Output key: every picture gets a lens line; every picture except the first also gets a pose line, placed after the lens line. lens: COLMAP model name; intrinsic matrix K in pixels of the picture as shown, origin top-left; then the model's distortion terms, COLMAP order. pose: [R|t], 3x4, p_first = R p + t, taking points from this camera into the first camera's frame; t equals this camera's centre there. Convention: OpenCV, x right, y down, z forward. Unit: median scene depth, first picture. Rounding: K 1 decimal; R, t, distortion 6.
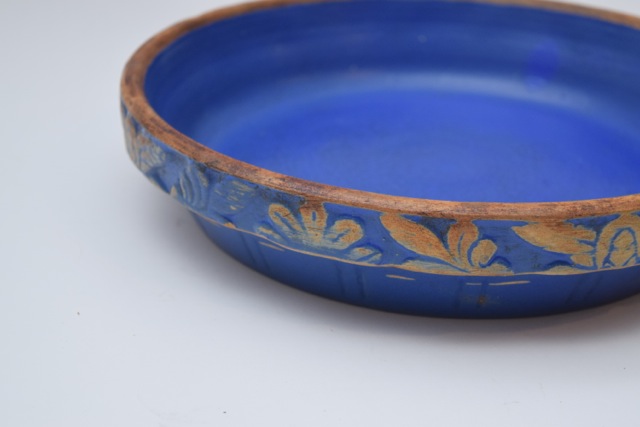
lens RADIAL K [[1503.1, 0, 320.6], [0, 1503.1, 213.8], [0, 0, 1]] dist [0.176562, 0.000000]
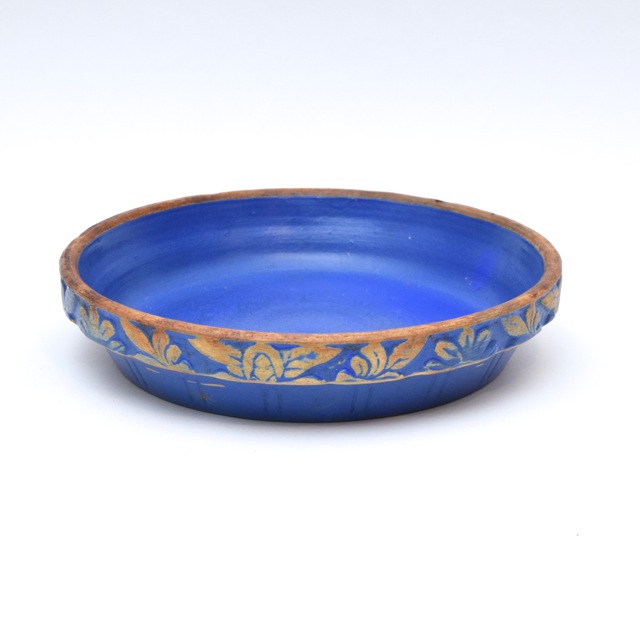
lens RADIAL K [[2631.9, 0, 316.8], [0, 2631.9, 319.9], [0, 0, 1]] dist [0.478766, 0.000000]
pose [[0.855308, 0.140420, -0.498729, 1.531664], [-0.191110, 0.980203, -0.051766, 0.100993], [0.481587, 0.139588, 0.865211, -1.207162]]
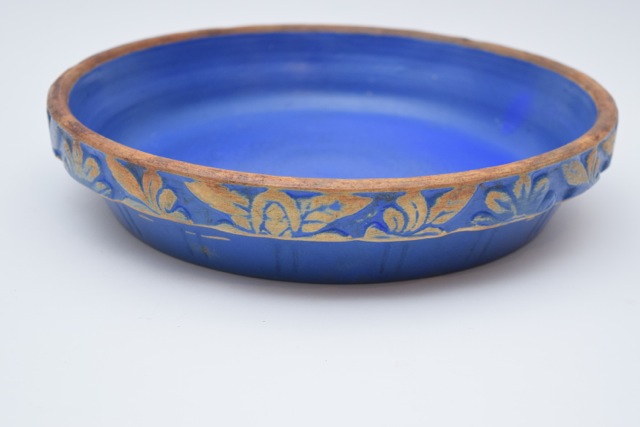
lens RADIAL K [[1503.1, 0, 320.9], [0, 1503.1, 211.7], [0, 0, 1]] dist [0.176562, 0.000000]
pose [[0.854661, 0.173096, -0.489481, 0.820553], [-0.209986, 0.977479, -0.020980, 0.034548], [0.474826, 0.120715, 0.871762, -0.018149]]
